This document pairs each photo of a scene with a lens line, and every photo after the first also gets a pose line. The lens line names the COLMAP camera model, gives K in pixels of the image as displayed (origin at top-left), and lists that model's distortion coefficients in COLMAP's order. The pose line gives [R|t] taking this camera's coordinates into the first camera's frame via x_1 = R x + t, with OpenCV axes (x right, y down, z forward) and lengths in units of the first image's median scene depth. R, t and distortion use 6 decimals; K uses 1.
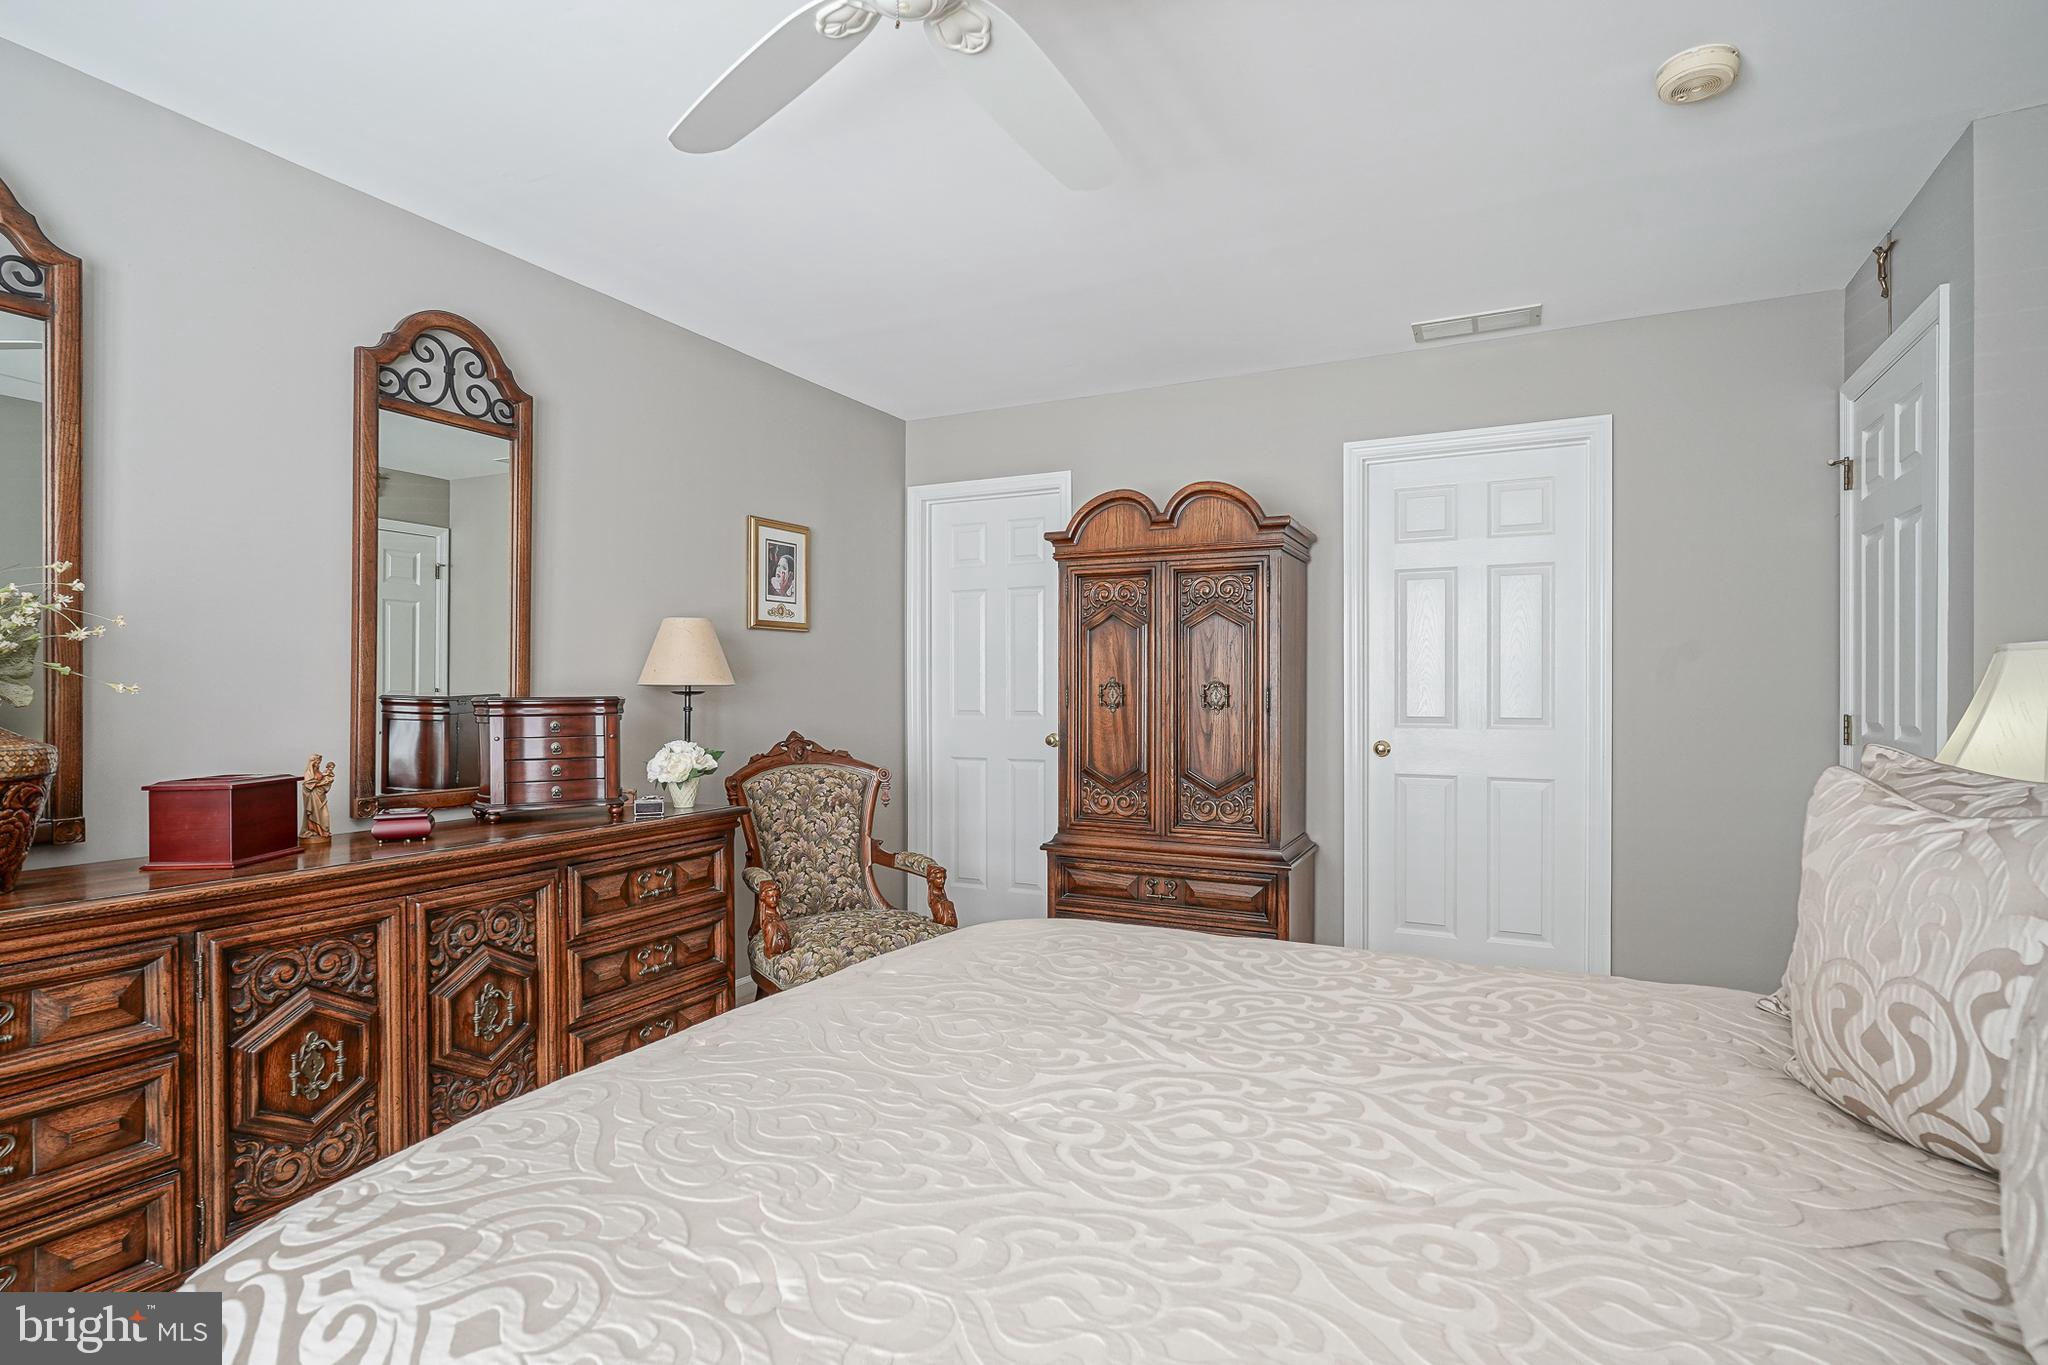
lens RADIAL K [[1003.6, 0, 1023.7], [0, 1003.6, 705.7], [0, 0, 1]] dist [-0.005954, 0.005427]
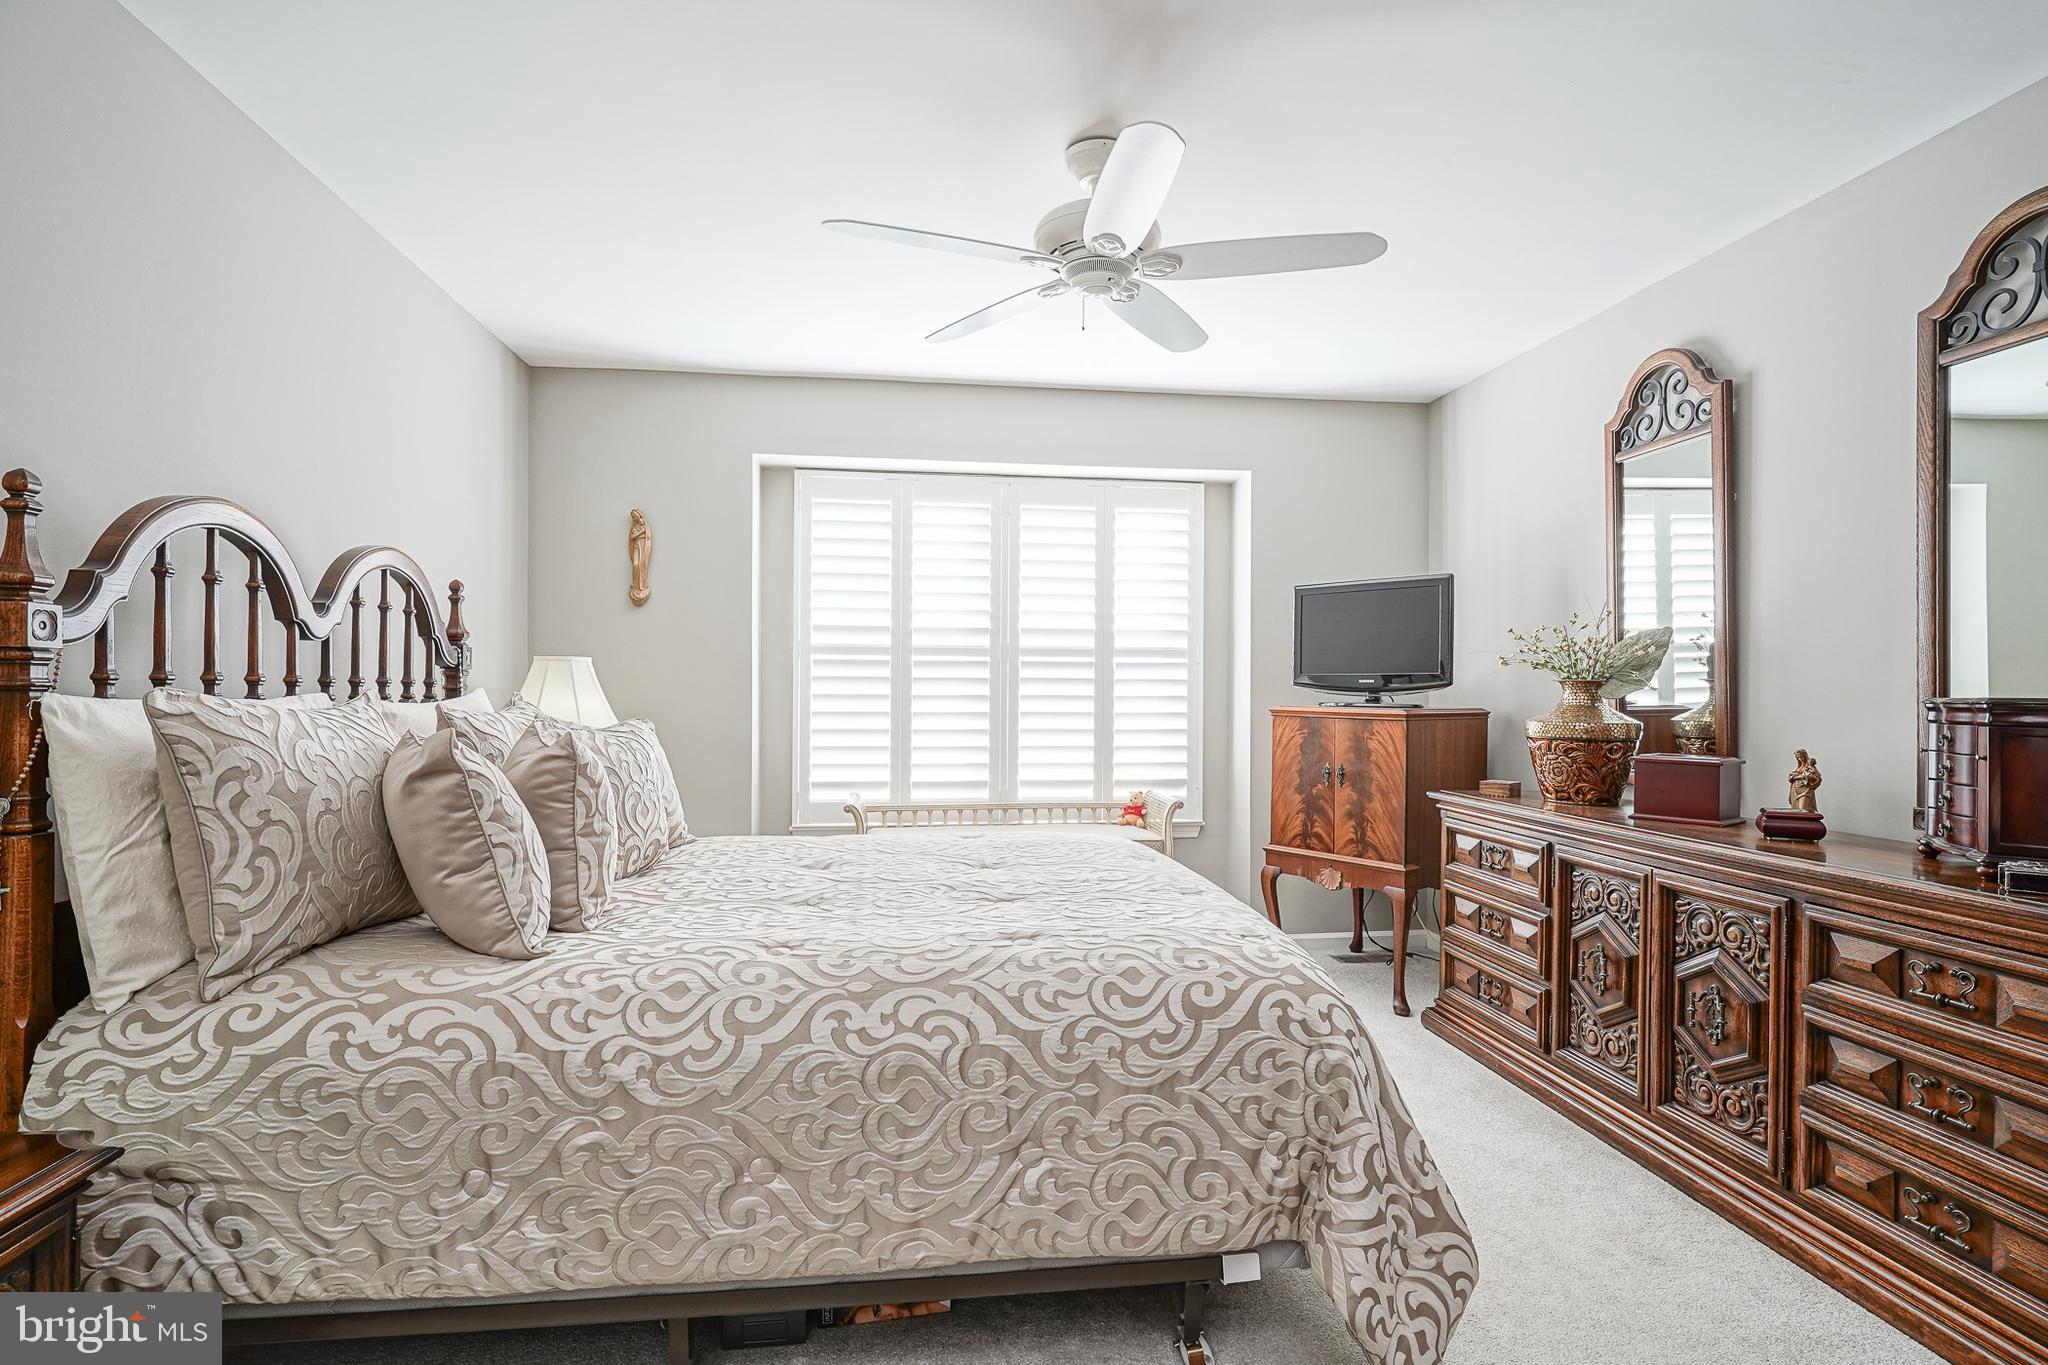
lens RADIAL K [[990.1, 0, 1051.0], [0, 990.1, 698.8], [0, 0, 1]] dist [-0.007749, 0.005522]
pose [[-0.802320, 0.003611, -0.596883, 0.367661], [-0.013096, 0.999635, 0.023650, -0.012183], [0.596750, 0.026791, -0.801980, 0.899331]]
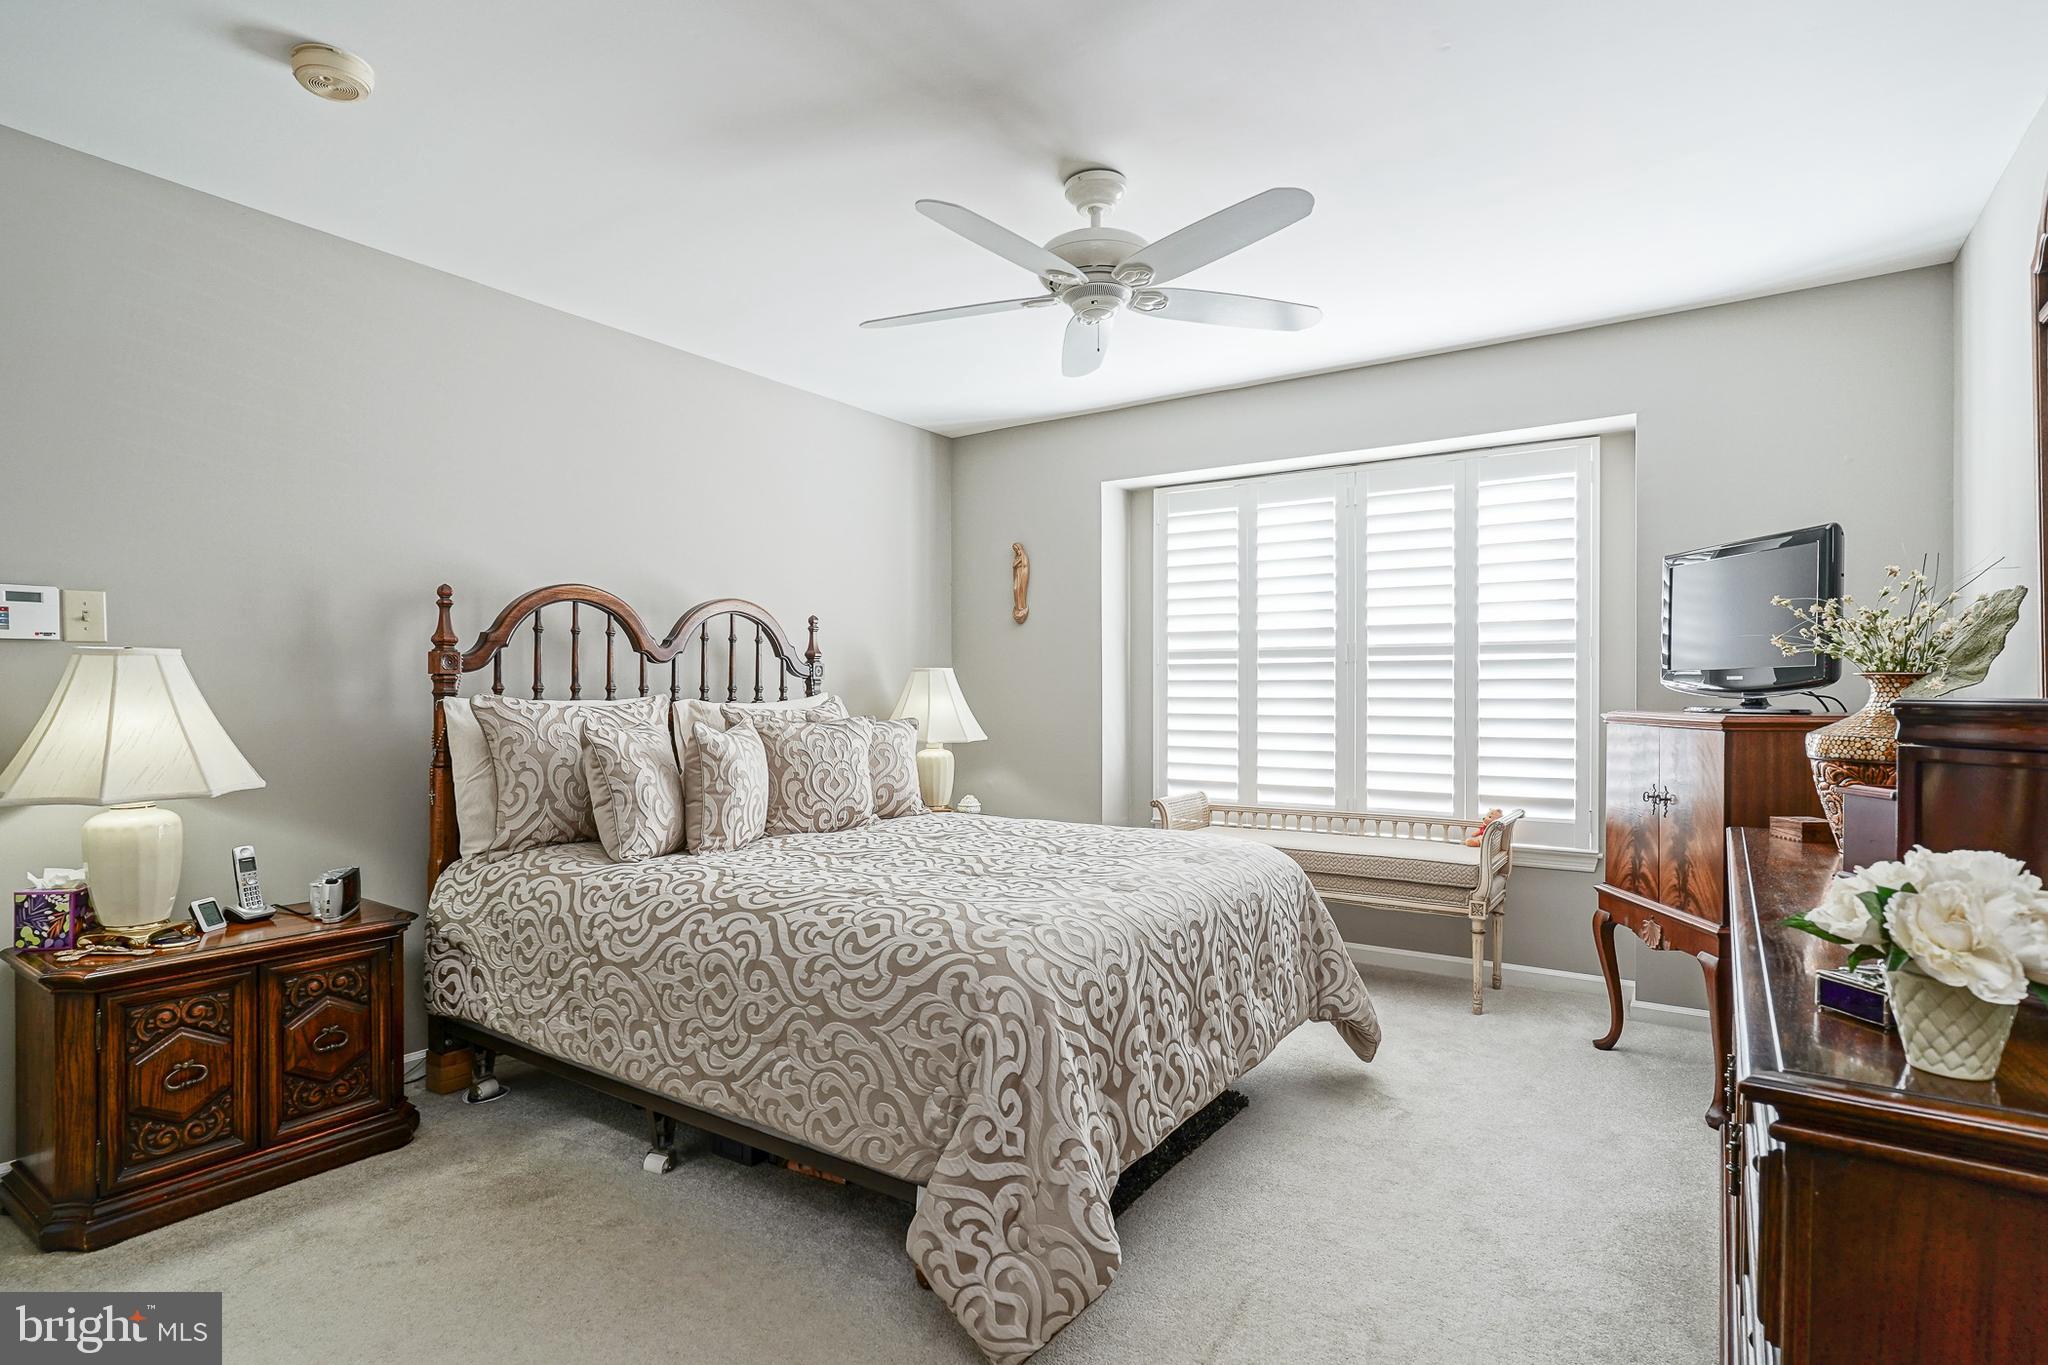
lens RADIAL K [[1044.7, 0, 1076.2], [0, 1044.7, 711.0], [0, 0, 1]] dist [-0.000800, 0.000327]
pose [[-0.997563, 0.001037, 0.069769, -0.087780], [0.003472, 0.999389, 0.034788, -0.015191], [-0.069691, 0.034945, -0.996956, 1.123007]]
